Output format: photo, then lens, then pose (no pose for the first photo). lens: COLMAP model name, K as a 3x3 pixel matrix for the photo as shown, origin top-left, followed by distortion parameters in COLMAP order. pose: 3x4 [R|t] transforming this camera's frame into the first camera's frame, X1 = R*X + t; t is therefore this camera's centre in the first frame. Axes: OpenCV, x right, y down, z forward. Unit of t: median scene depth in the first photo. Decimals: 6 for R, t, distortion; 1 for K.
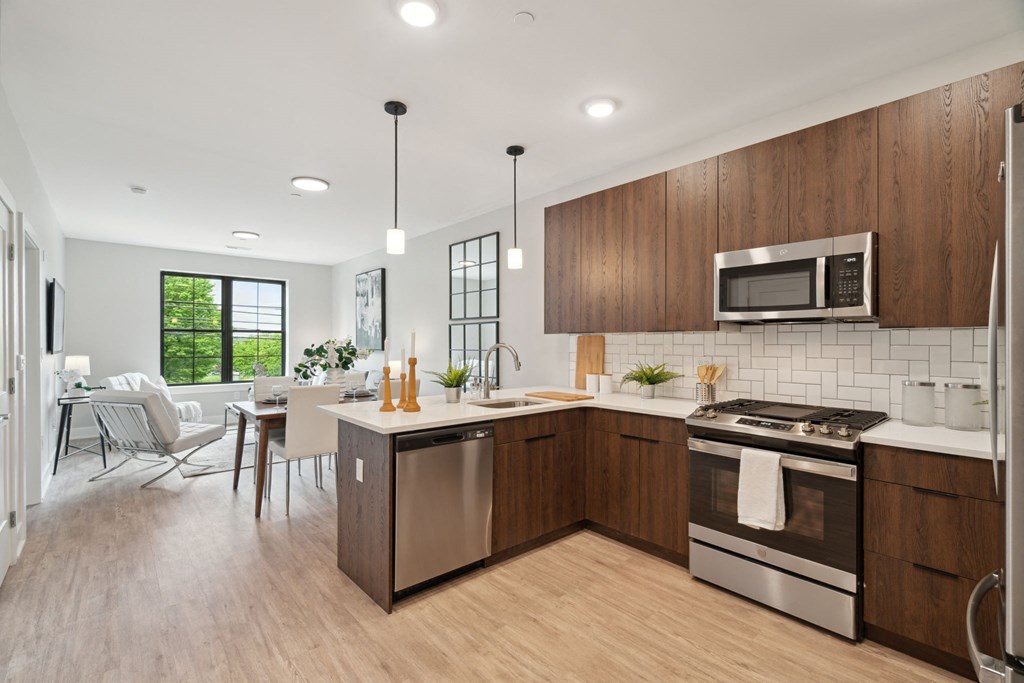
lens RADIAL K [[459.7, 0, 504.2], [0, 459.7, 339.3], [0, 0, 1]] dist [0.000802, -0.000116]
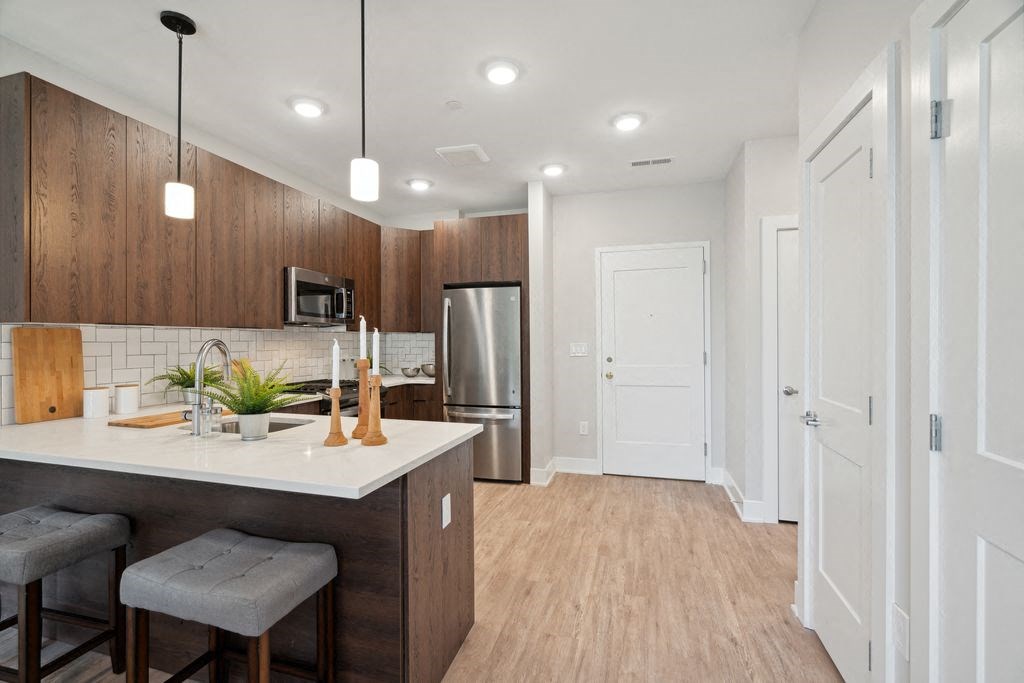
lens RADIAL K [[462.0, 0, 503.9], [0, 462.0, 343.0], [0, 0, 1]] dist [-0.002723, 0.000457]
pose [[-0.536178, -0.003247, 0.844098, -0.725386], [0.000428, 0.999991, 0.004118, 0.010657], [-0.844105, 0.002570, -0.536172, 0.972220]]
